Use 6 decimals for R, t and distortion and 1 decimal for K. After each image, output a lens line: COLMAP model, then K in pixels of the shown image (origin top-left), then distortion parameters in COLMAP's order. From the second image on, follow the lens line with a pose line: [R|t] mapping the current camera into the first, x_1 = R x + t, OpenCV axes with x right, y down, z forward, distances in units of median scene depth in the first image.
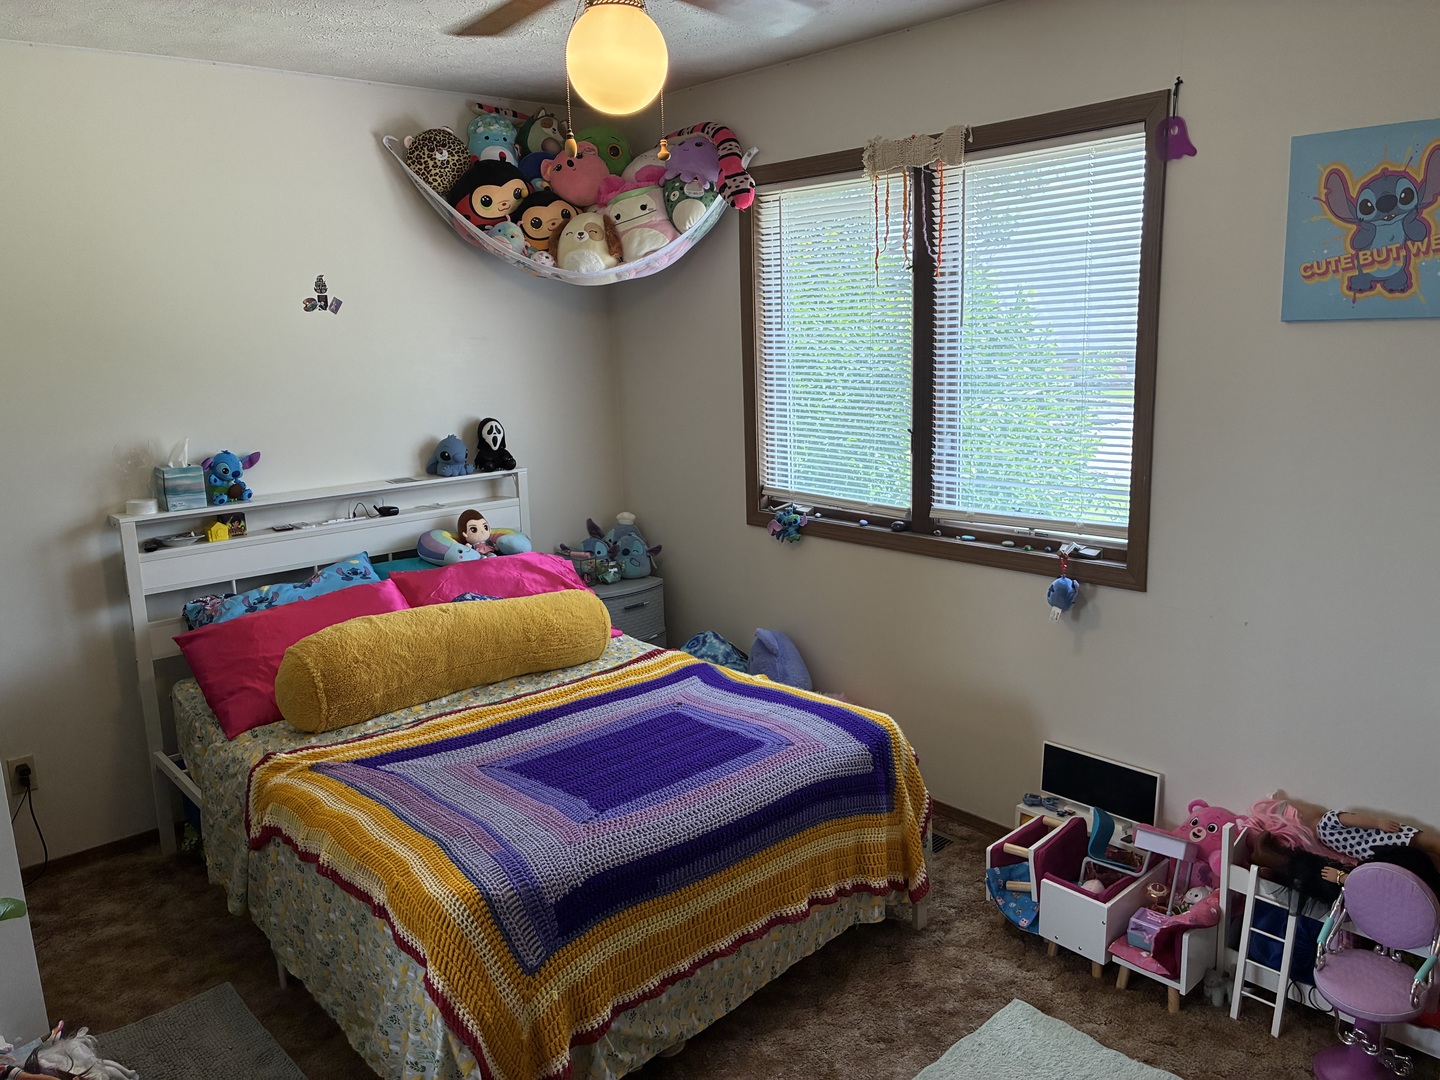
lens RADIAL K [[1090.8, 0, 720.1], [0, 1090.8, 538.6], [0, 0, 1]] dist [0.014469, -0.008526]
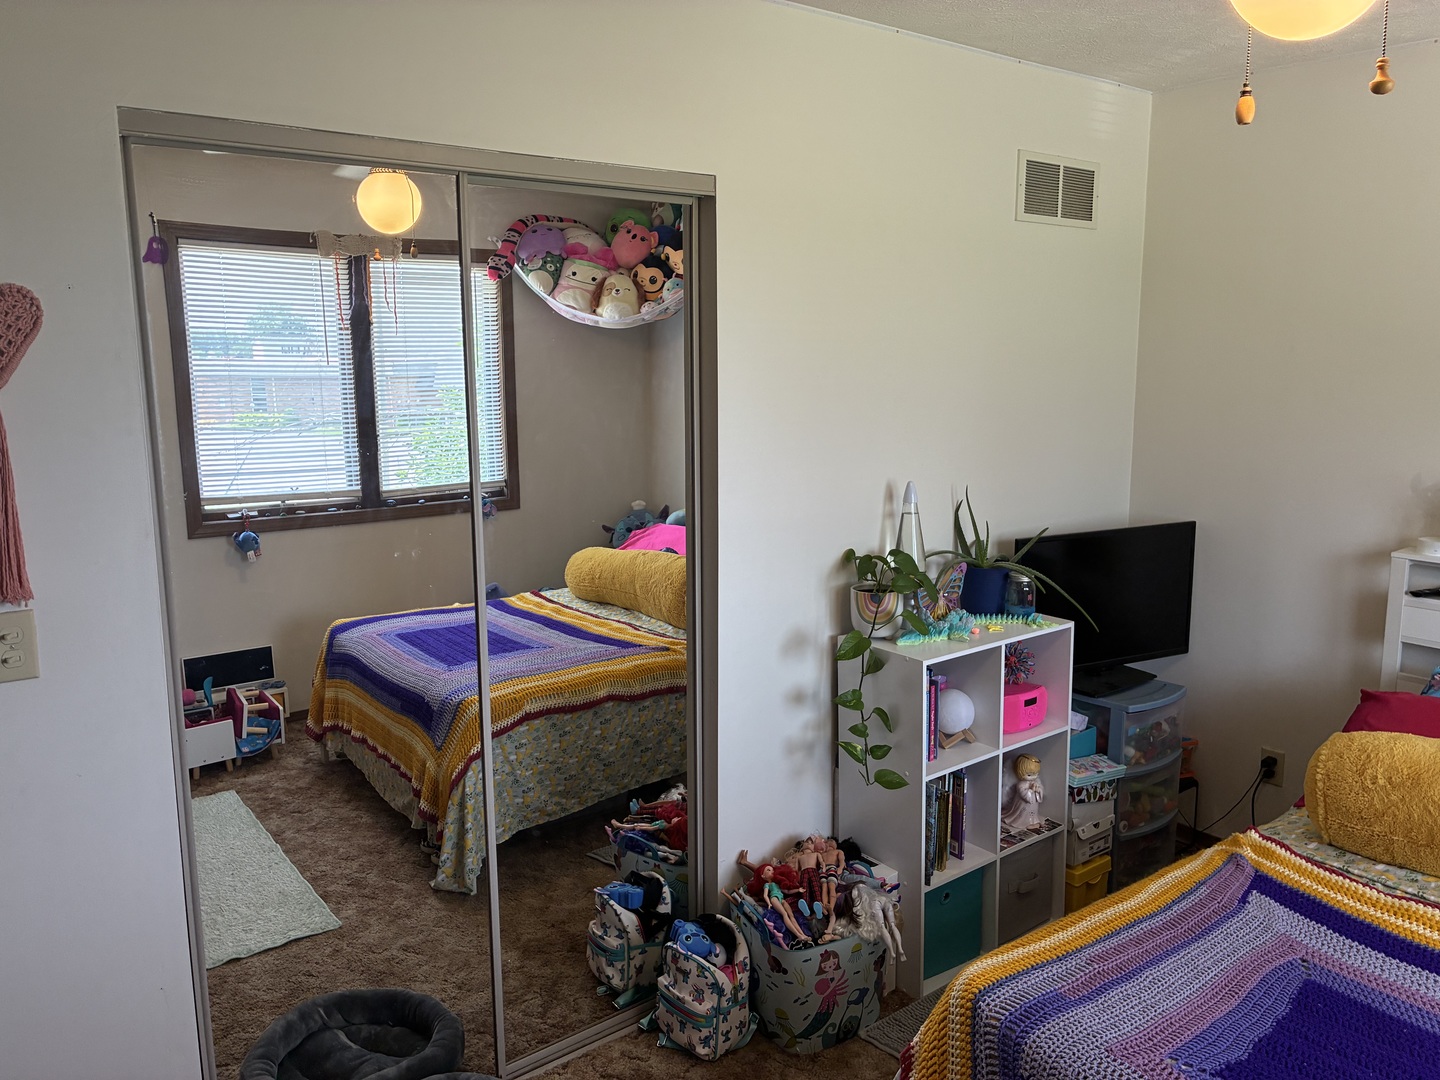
lens RADIAL K [[1090.8, 0, 721.3], [0, 1090.8, 538.8], [0, 0, 1]] dist [0.014469, -0.008526]
pose [[-0.074179, 0.189987, -0.978980, 0.416709], [-0.185422, 0.961939, 0.200730, -0.118880], [0.979855, 0.196415, -0.036128, 0.534456]]
